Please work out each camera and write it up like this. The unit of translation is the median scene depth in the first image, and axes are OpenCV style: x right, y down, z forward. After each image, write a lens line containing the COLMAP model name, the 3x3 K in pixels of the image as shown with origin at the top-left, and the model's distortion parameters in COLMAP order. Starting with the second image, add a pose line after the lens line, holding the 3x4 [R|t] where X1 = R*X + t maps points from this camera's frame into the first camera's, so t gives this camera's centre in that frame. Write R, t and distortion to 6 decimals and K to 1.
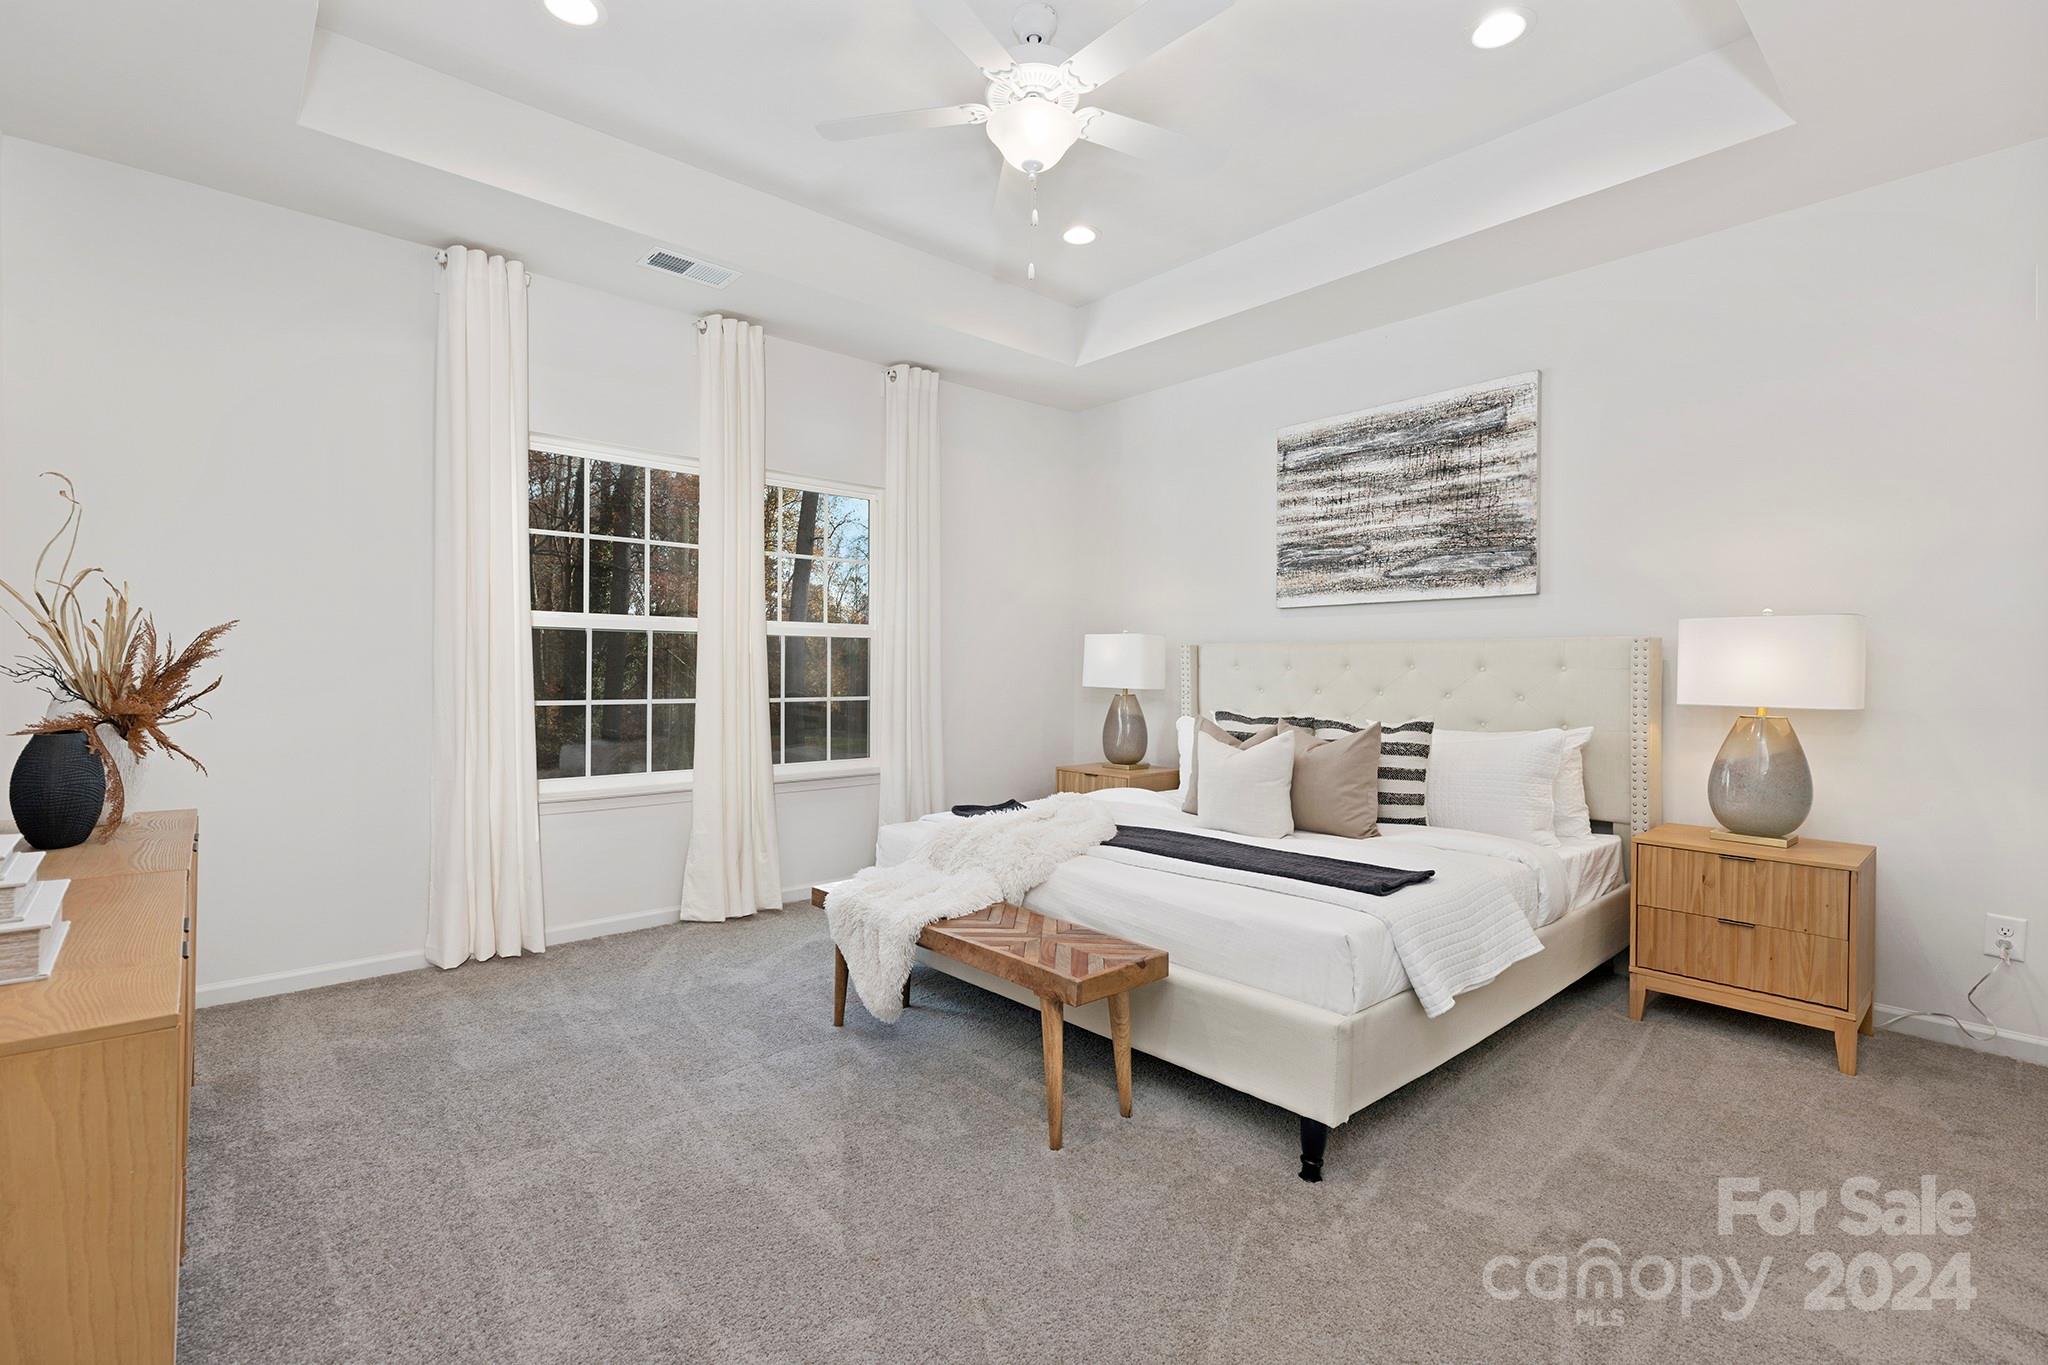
lens RADIAL K [[936.6, 0, 1033.8], [0, 936.6, 688.3], [0, 0, 1]] dist [0.010741, -0.000560]
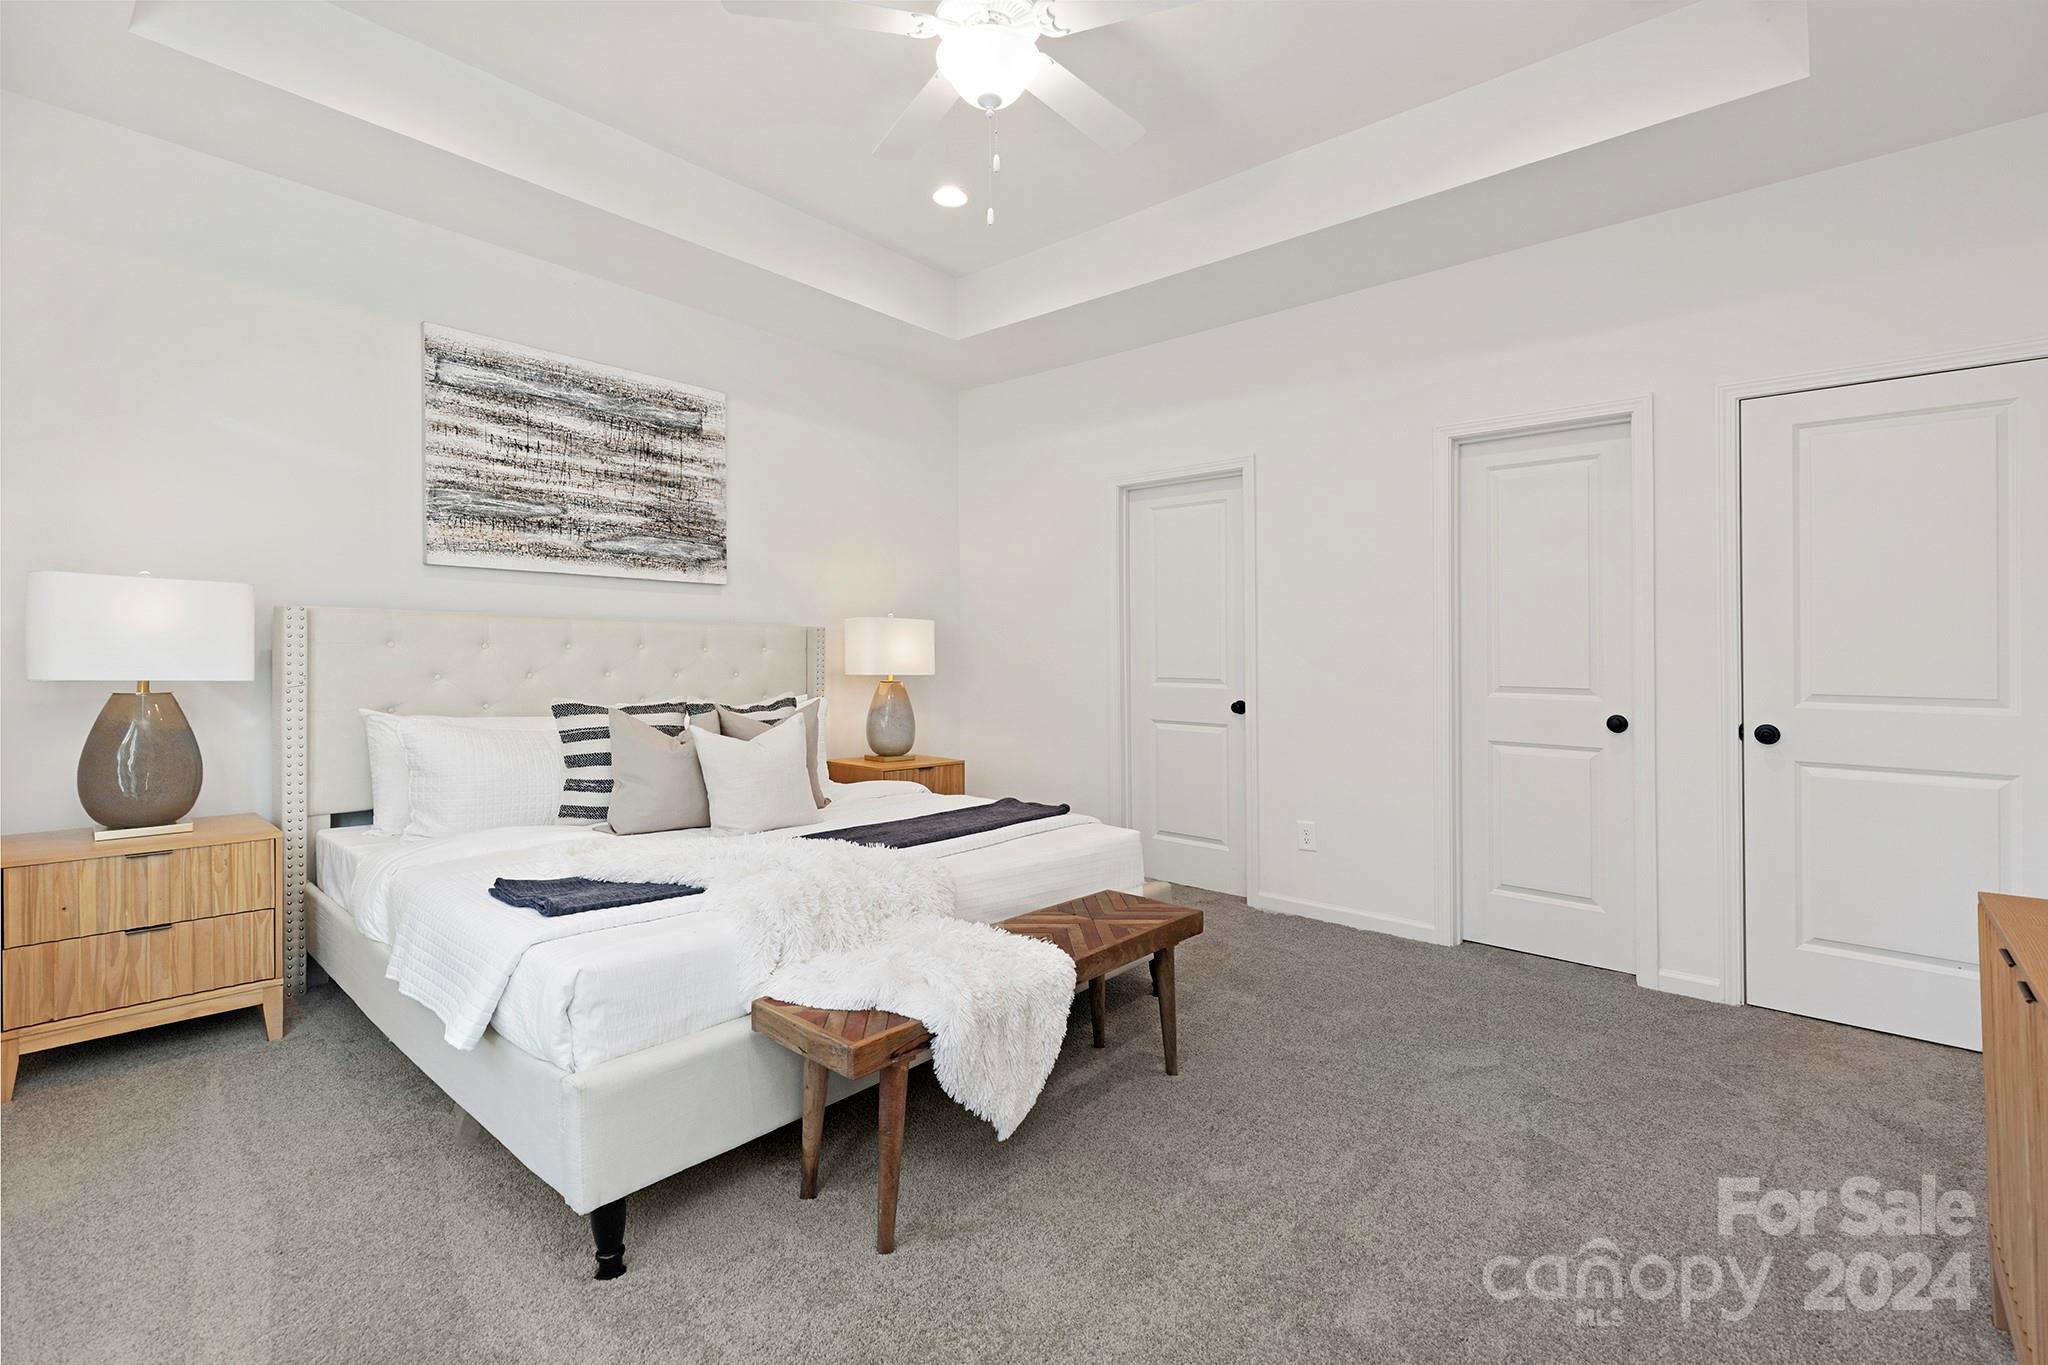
lens RADIAL K [[936.6, 0, 990.6], [0, 936.6, 644.2], [0, 0, 1]] dist [0.010741, -0.000560]
pose [[-0.097747, 0.005087, 0.995198, -0.587742], [0.008865, 0.999952, -0.004241, -0.017268], [-0.995172, 0.008408, -0.097787, 0.711426]]
